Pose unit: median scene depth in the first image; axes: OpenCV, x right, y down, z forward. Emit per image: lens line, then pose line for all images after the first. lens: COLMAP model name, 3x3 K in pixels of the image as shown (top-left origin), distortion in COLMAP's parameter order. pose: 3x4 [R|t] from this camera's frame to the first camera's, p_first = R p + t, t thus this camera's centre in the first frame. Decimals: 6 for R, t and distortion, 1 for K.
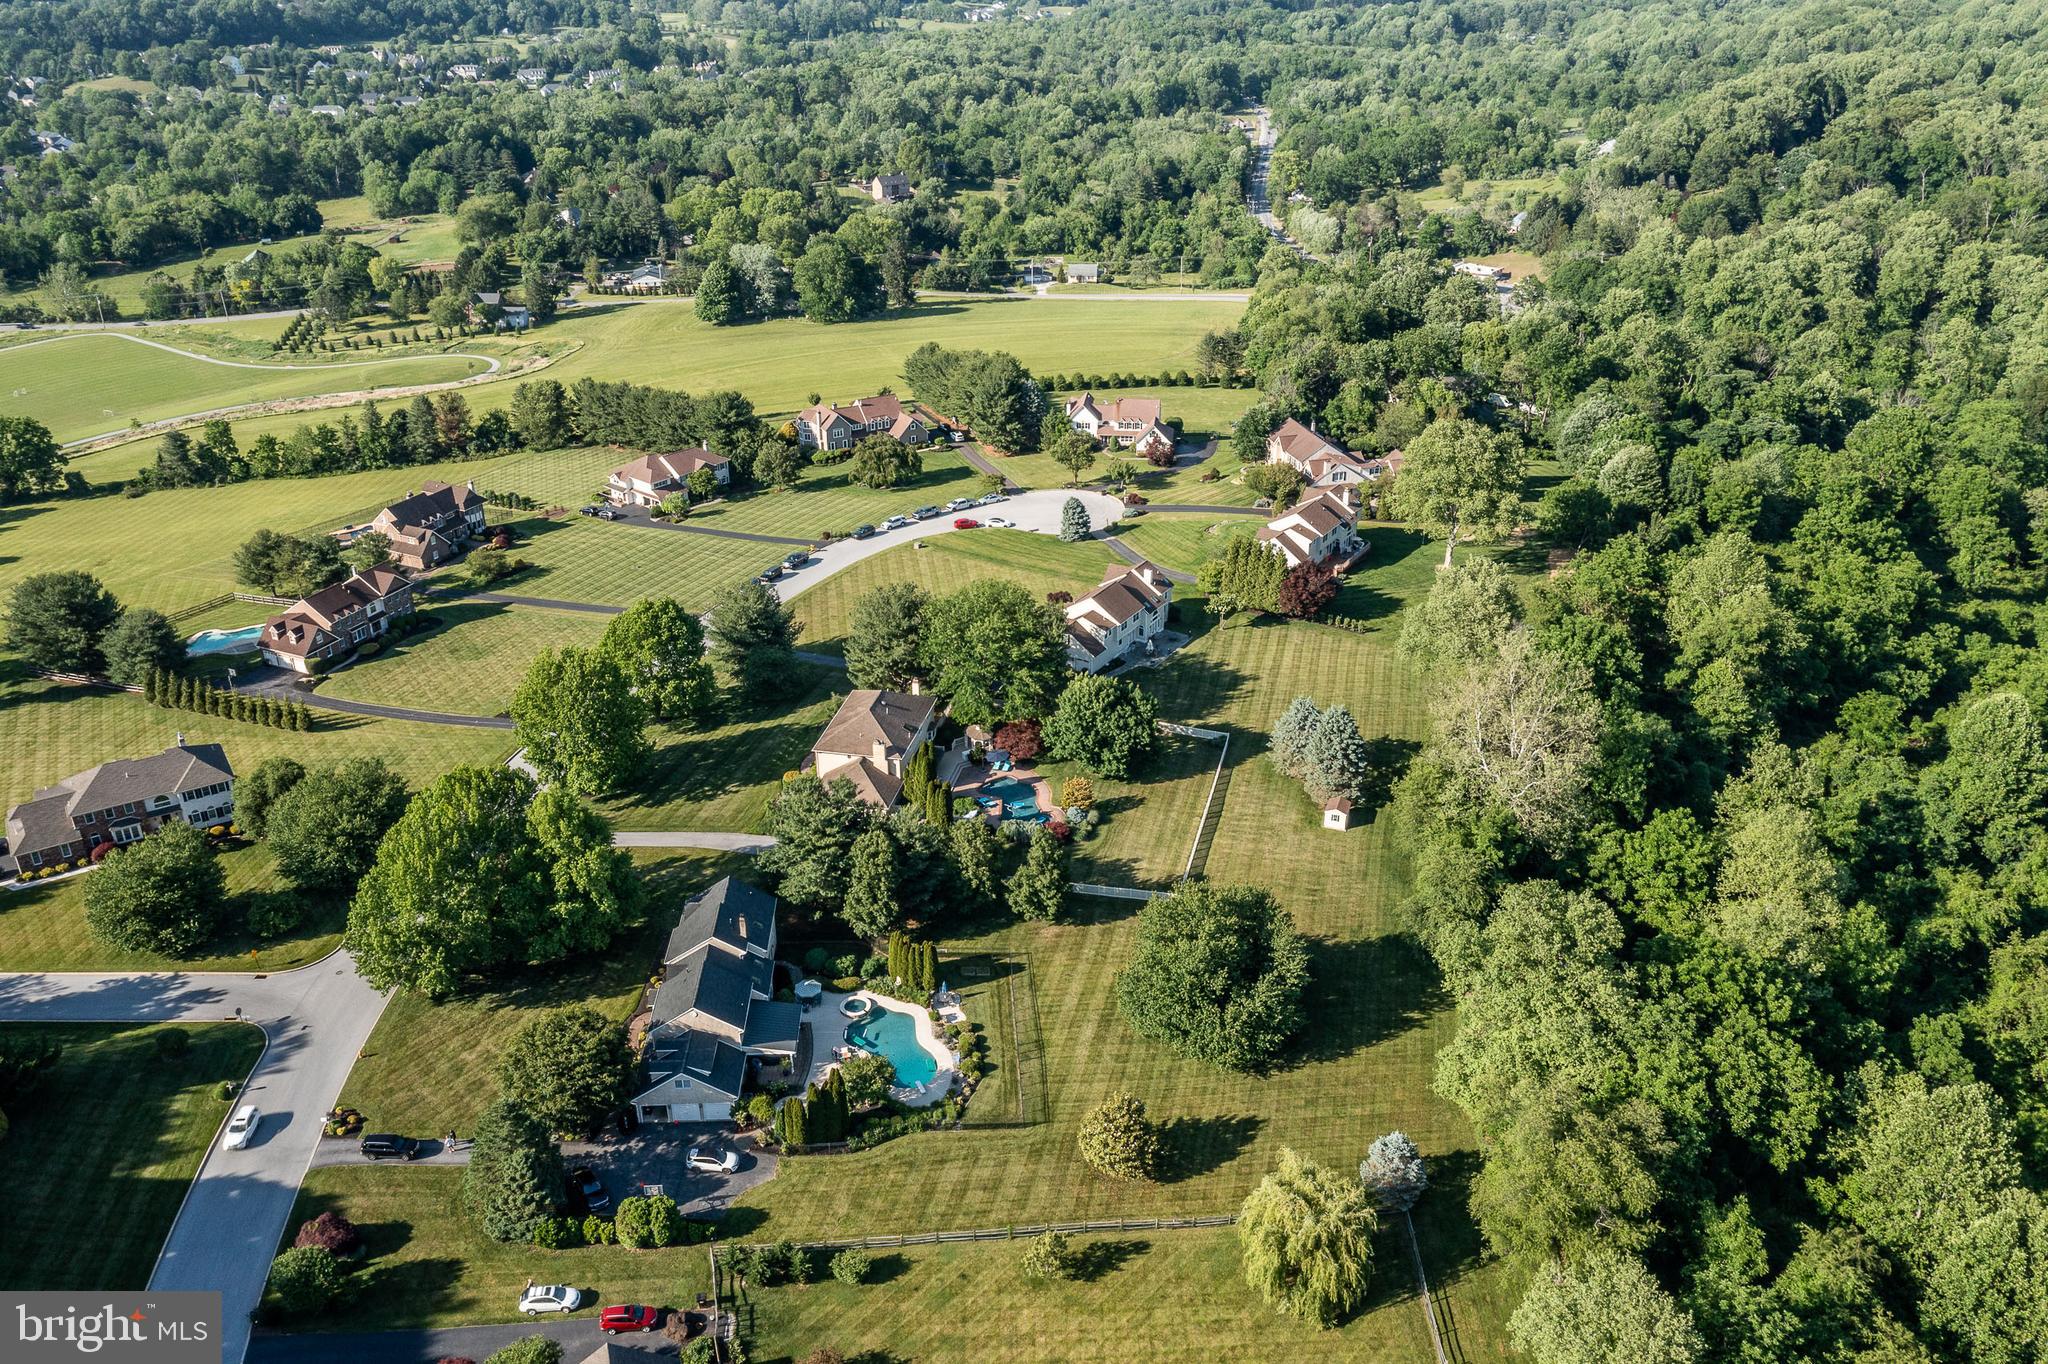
lens RADIAL K [[1652.0, 0, 1024.0], [0, 1652.0, 682.0], [0, 0, 1]] dist [0.001322, 0.034953]
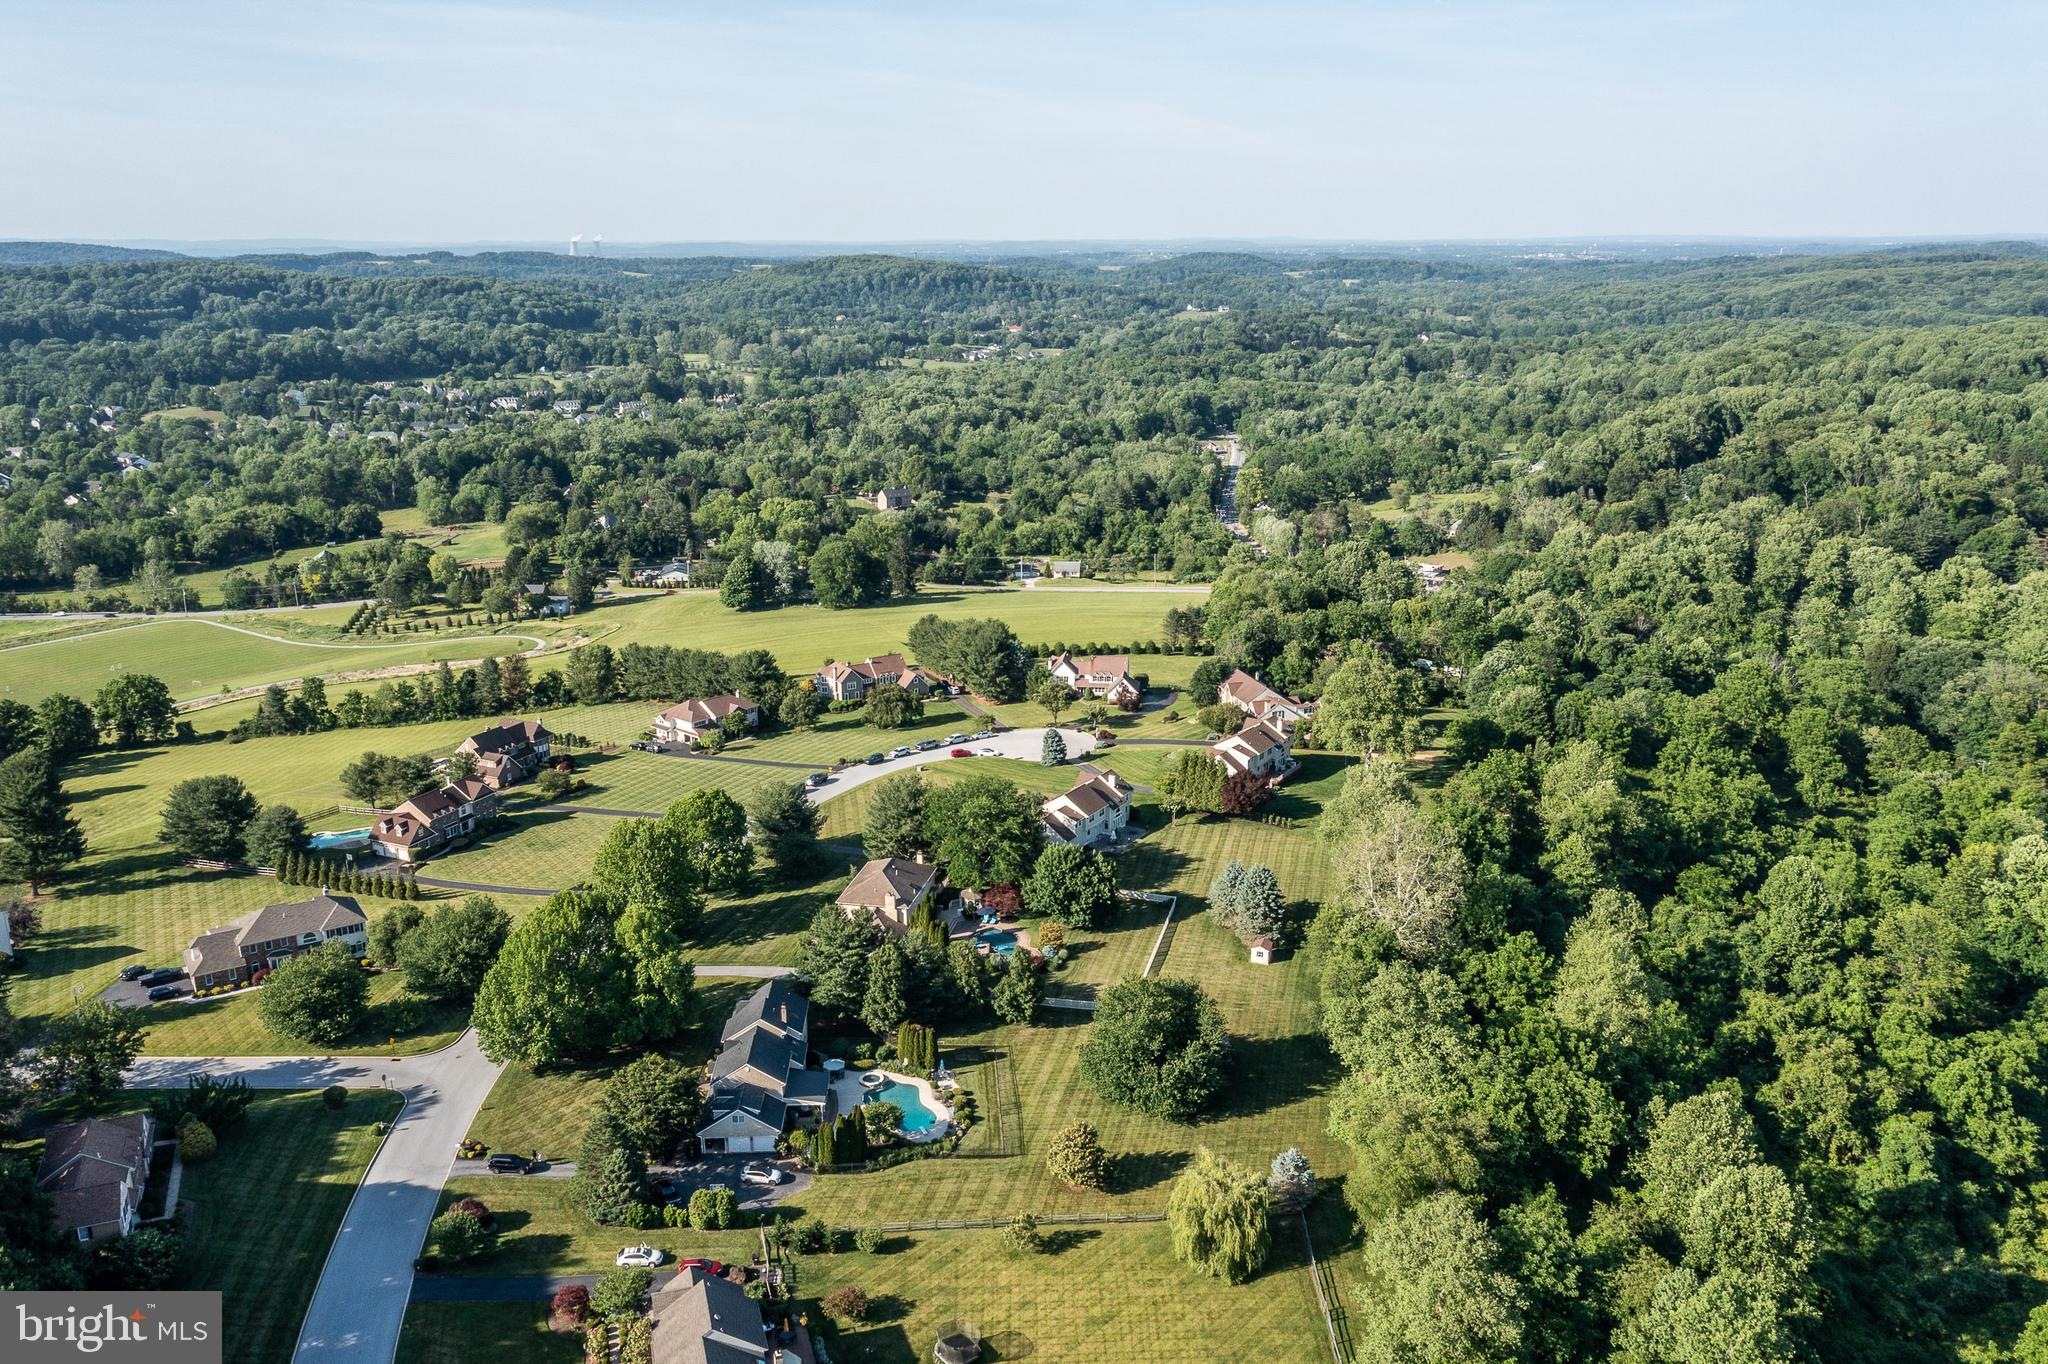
lens RADIAL K [[1645.0, 0, 1024.0], [0, 1645.0, 682.0], [0, 0, 1]] dist [-0.015668, 0.101692]
pose [[0.999992, 0.001073, 0.003860, 0.004964], [-0.000330, 0.982252, -0.187567, 0.073410], [-0.003993, 0.187565, 0.982244, -0.156561]]
